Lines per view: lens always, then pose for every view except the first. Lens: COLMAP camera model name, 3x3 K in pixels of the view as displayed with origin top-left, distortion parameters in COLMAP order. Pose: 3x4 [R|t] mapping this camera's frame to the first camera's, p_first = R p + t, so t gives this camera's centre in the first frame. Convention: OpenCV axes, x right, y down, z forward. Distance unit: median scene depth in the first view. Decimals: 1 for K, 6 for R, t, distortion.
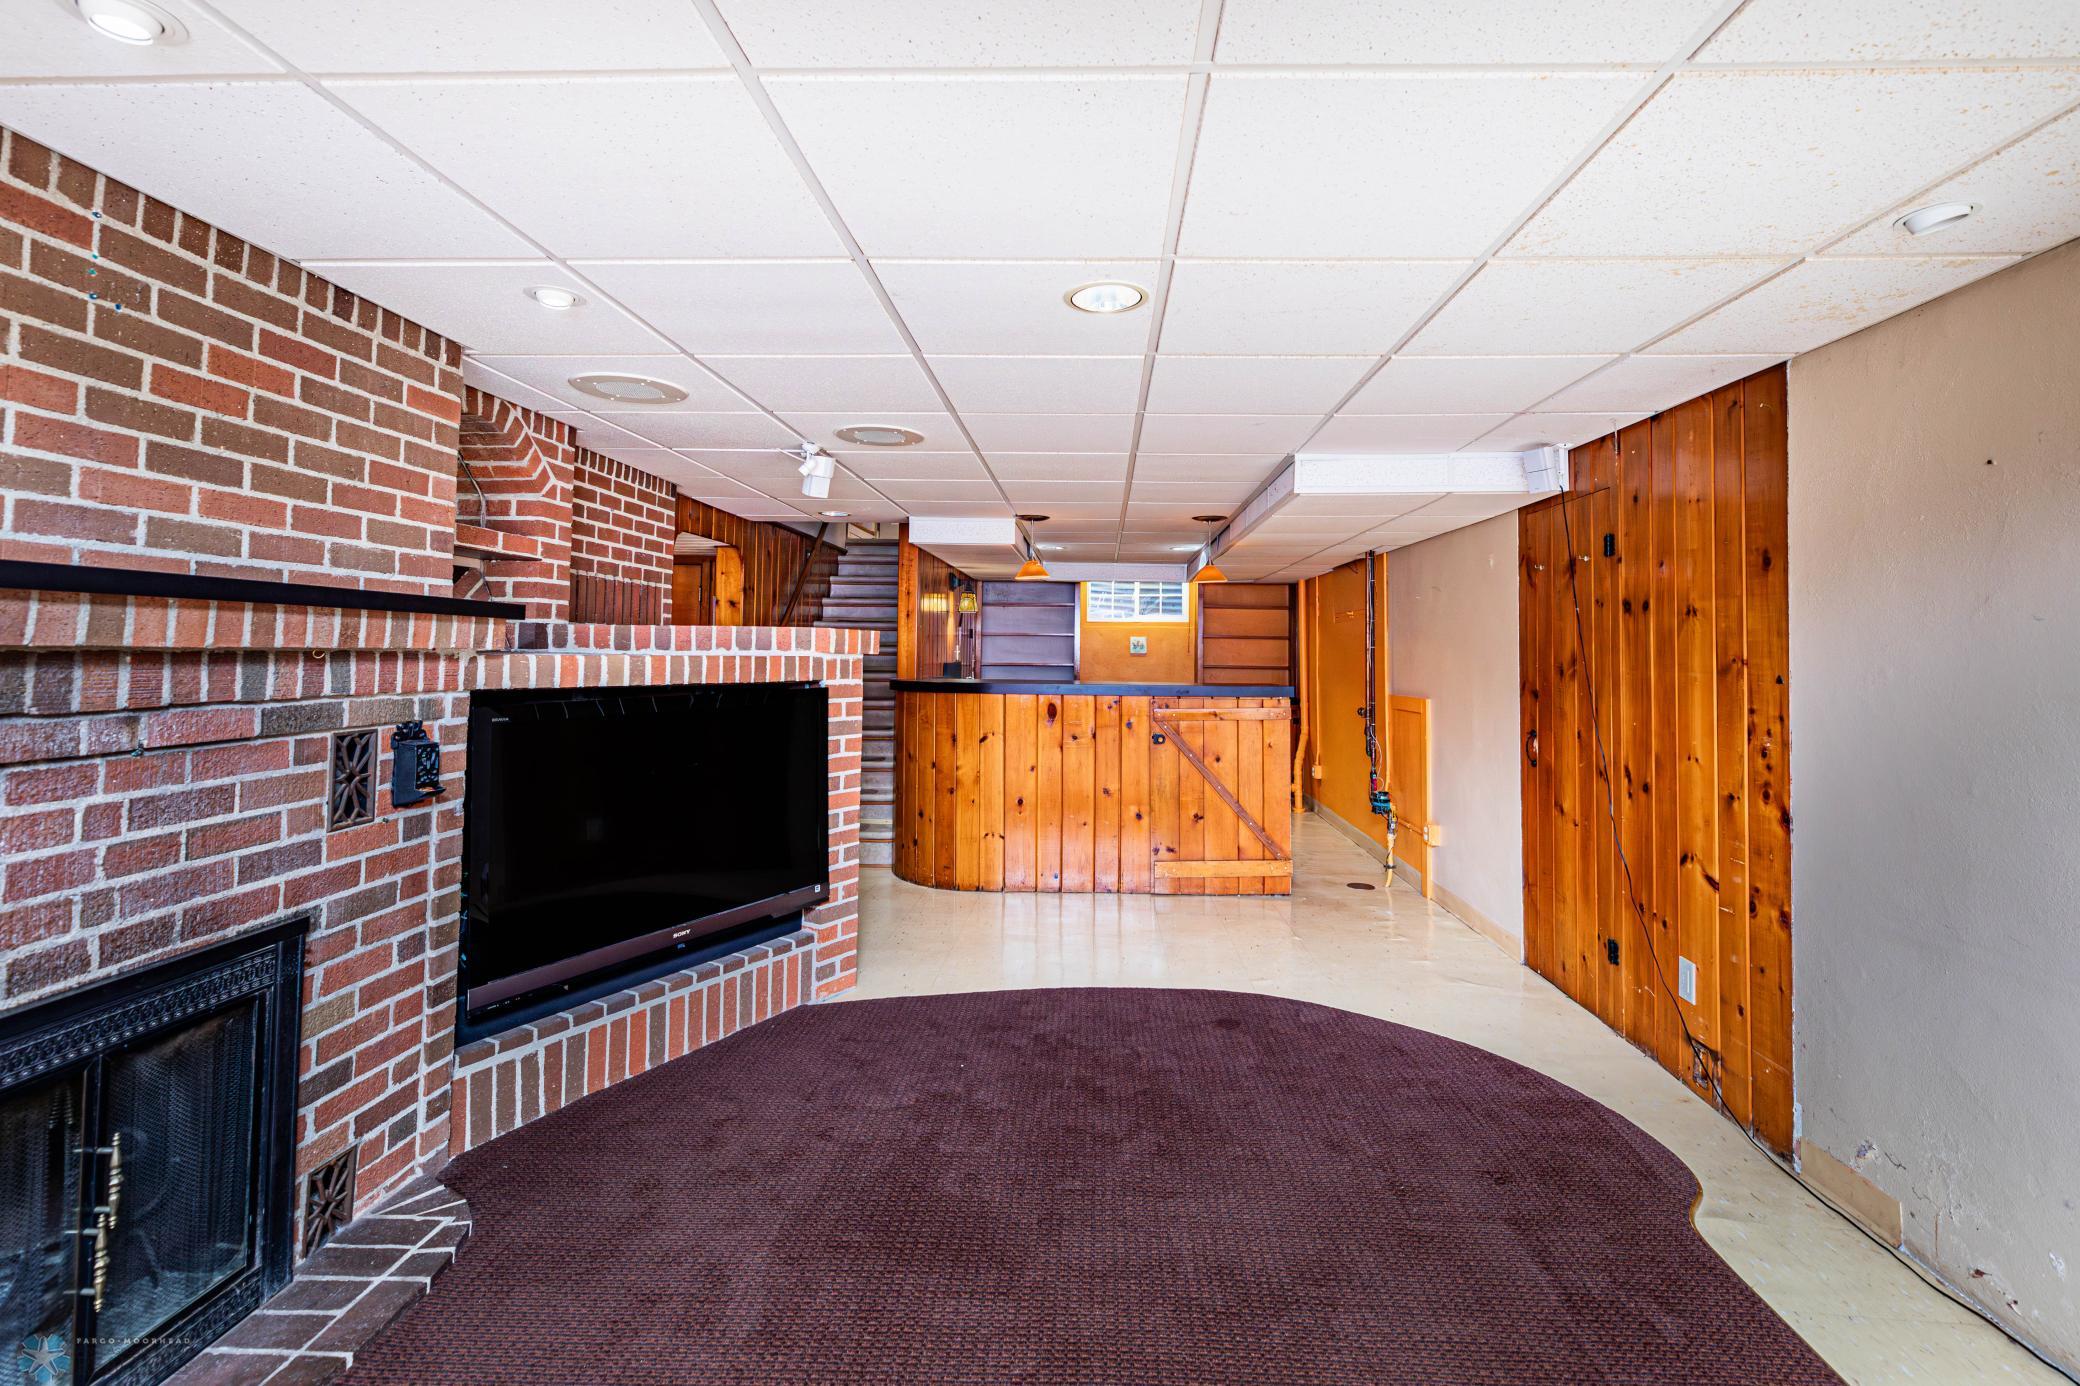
lens RADIAL K [[947.0, 0, 1095.6], [0, 947.0, 619.6], [0, 0, 1]] dist [-0.002148, -0.000812]
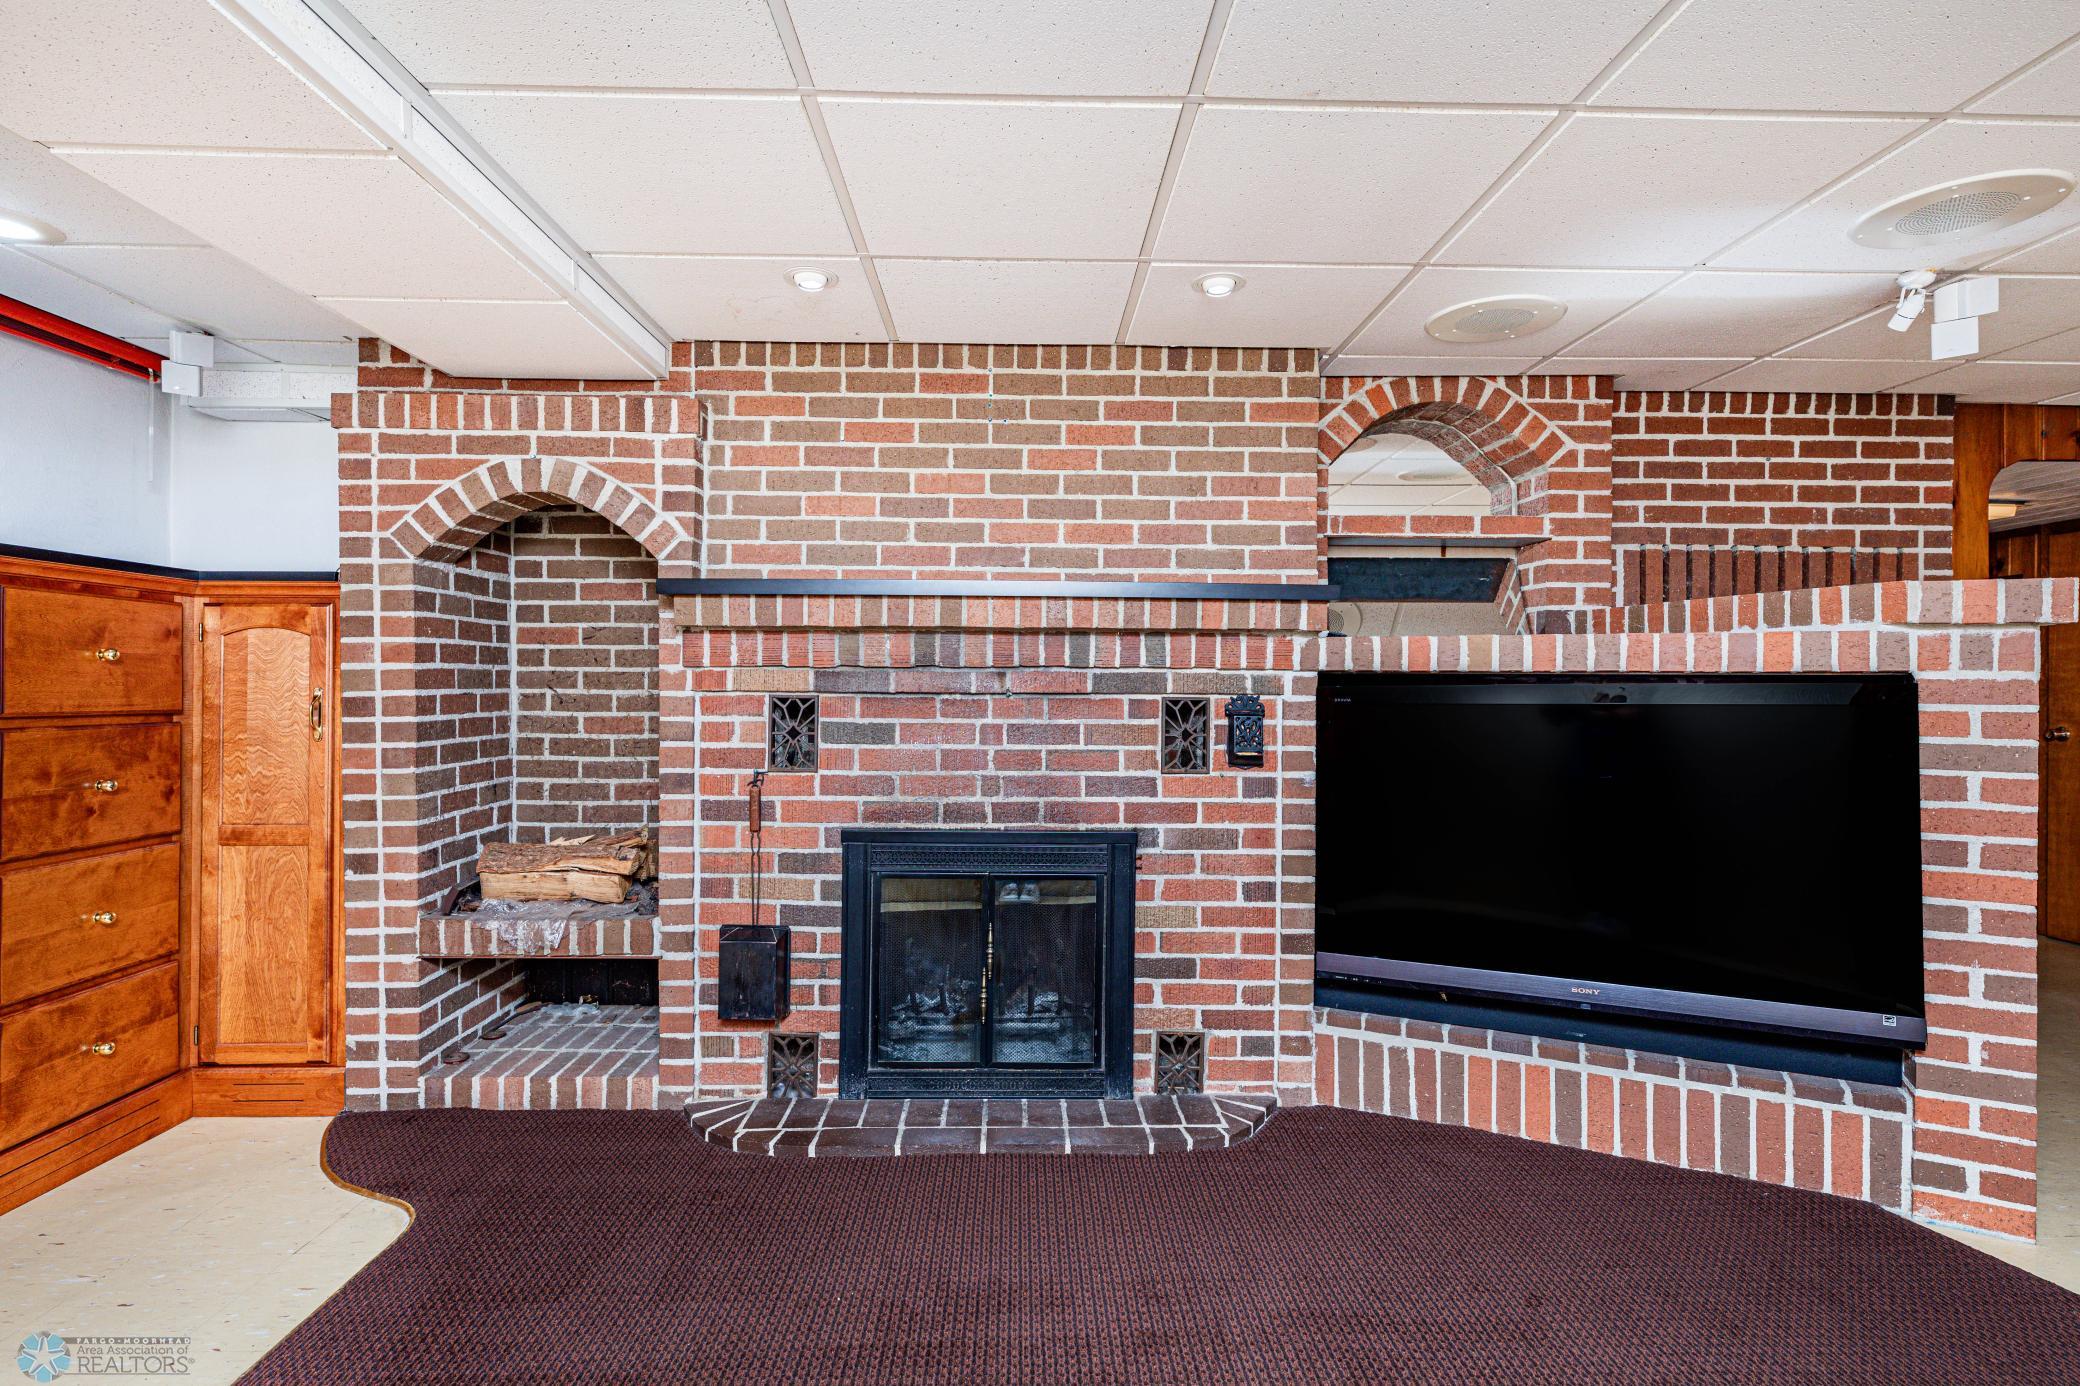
lens RADIAL K [[1036.2, 0, 1040.0], [0, 1036.2, 693.0], [0, 0, 1]] dist [0.000841, 0.000016]
pose [[0.032489, -0.004050, -0.999464, 0.551725], [0.028682, 0.999584, -0.003119, 0.106023], [0.999060, -0.028565, 0.032592, 0.733073]]
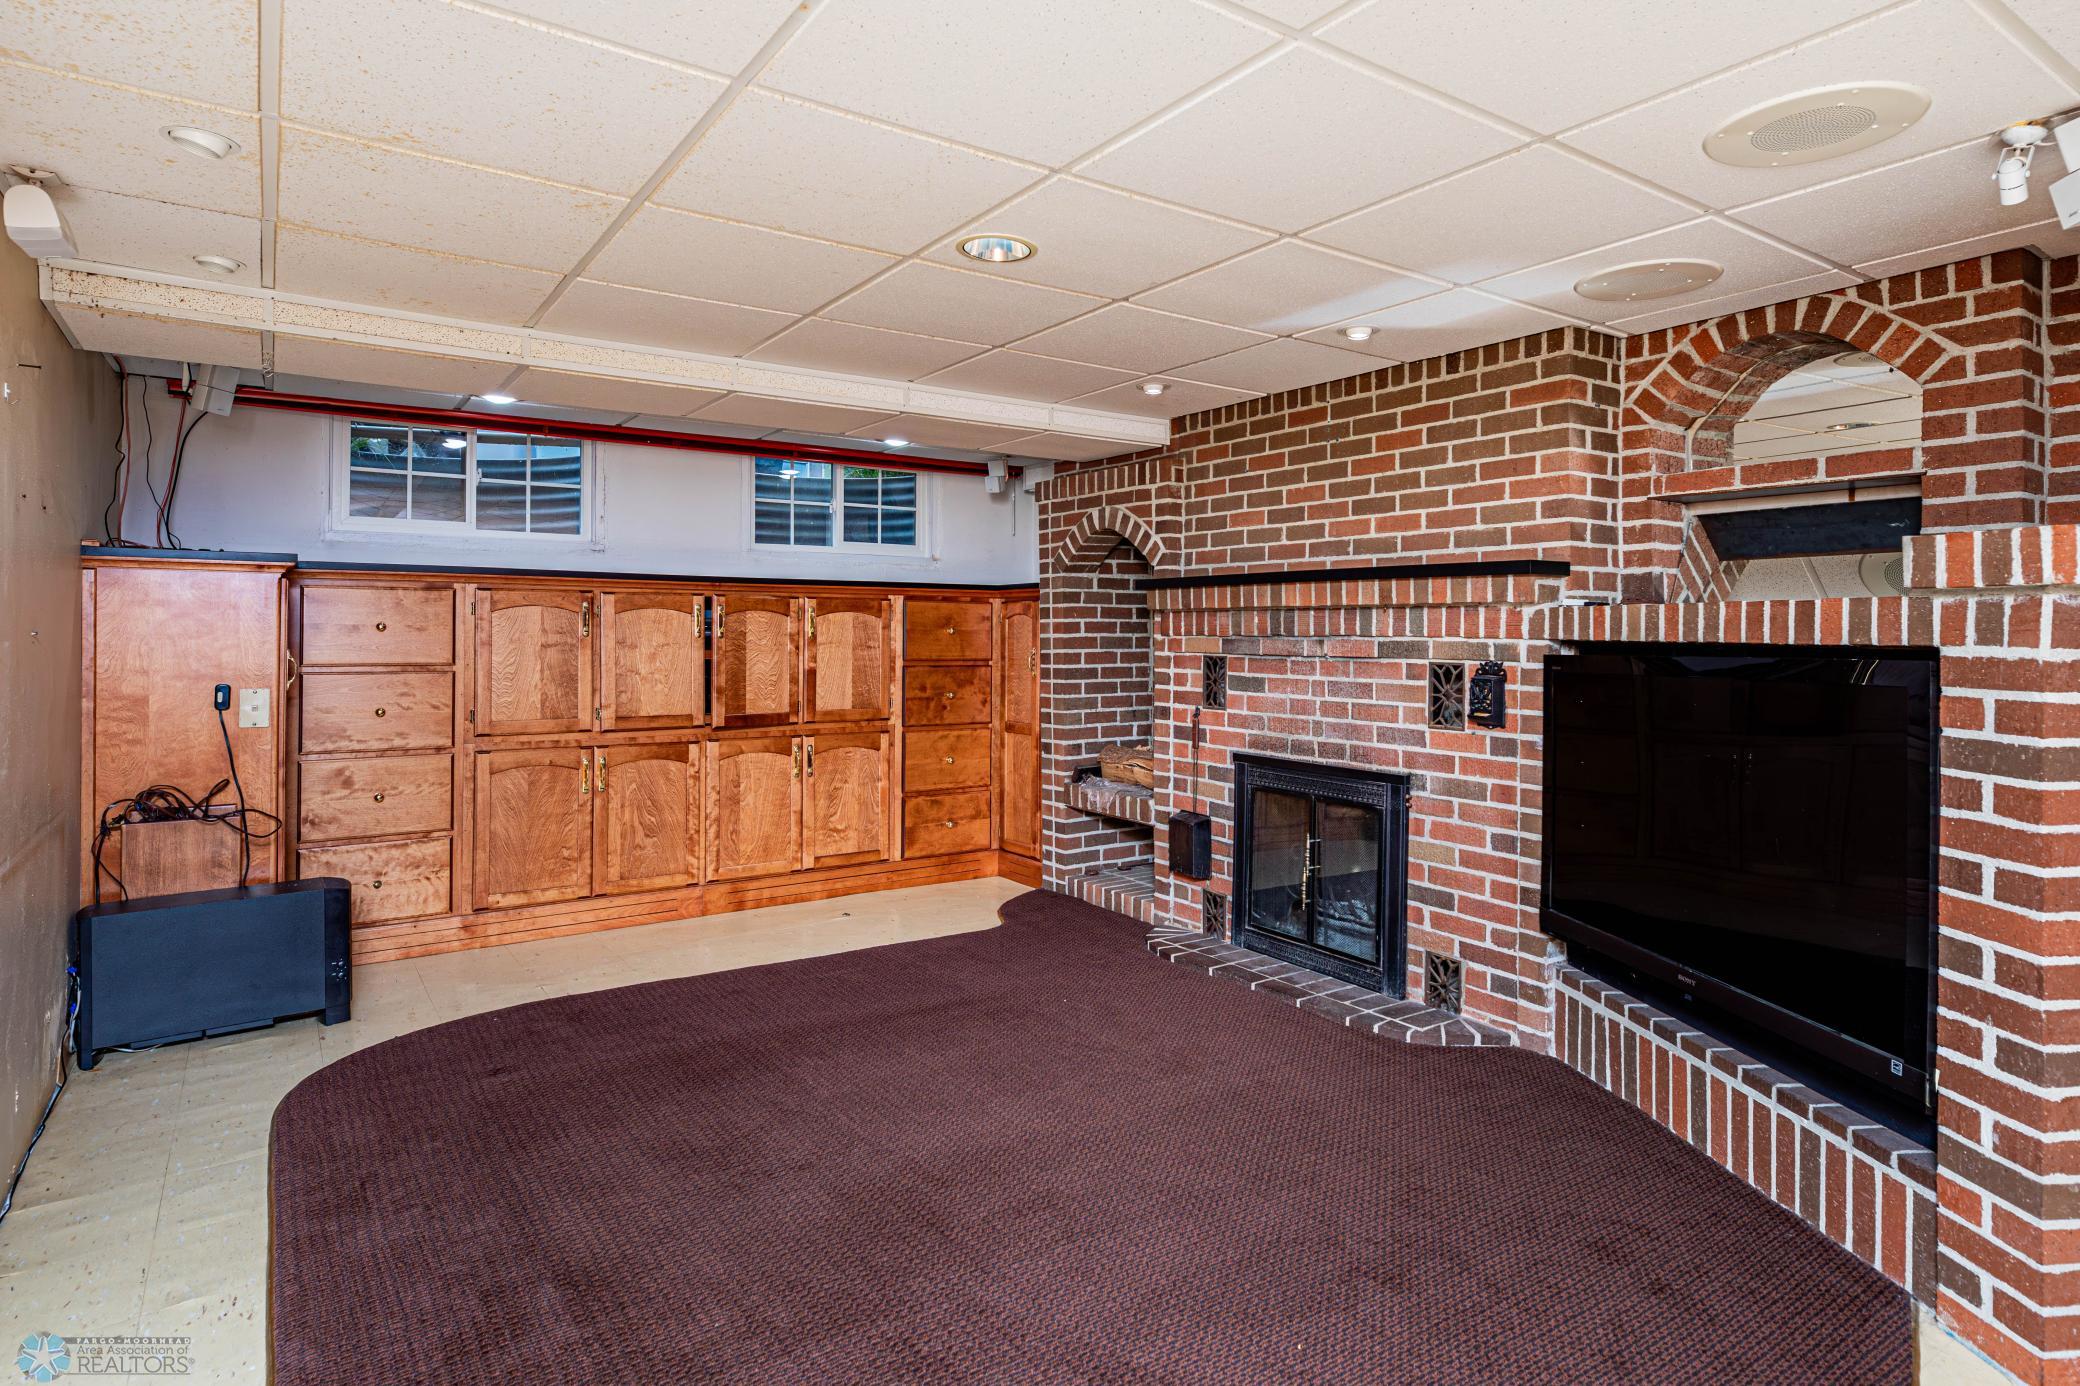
lens RADIAL K [[1186.5, 0, 1050.2], [0, 1186.5, 650.0], [0, 0, 1]] dist [-0.001384, -0.000703]
pose [[-0.829112, -0.007088, -0.559037, 0.676308], [0.004240, 0.999811, -0.018966, 0.124639], [0.559066, -0.018095, -0.828926, 2.056912]]
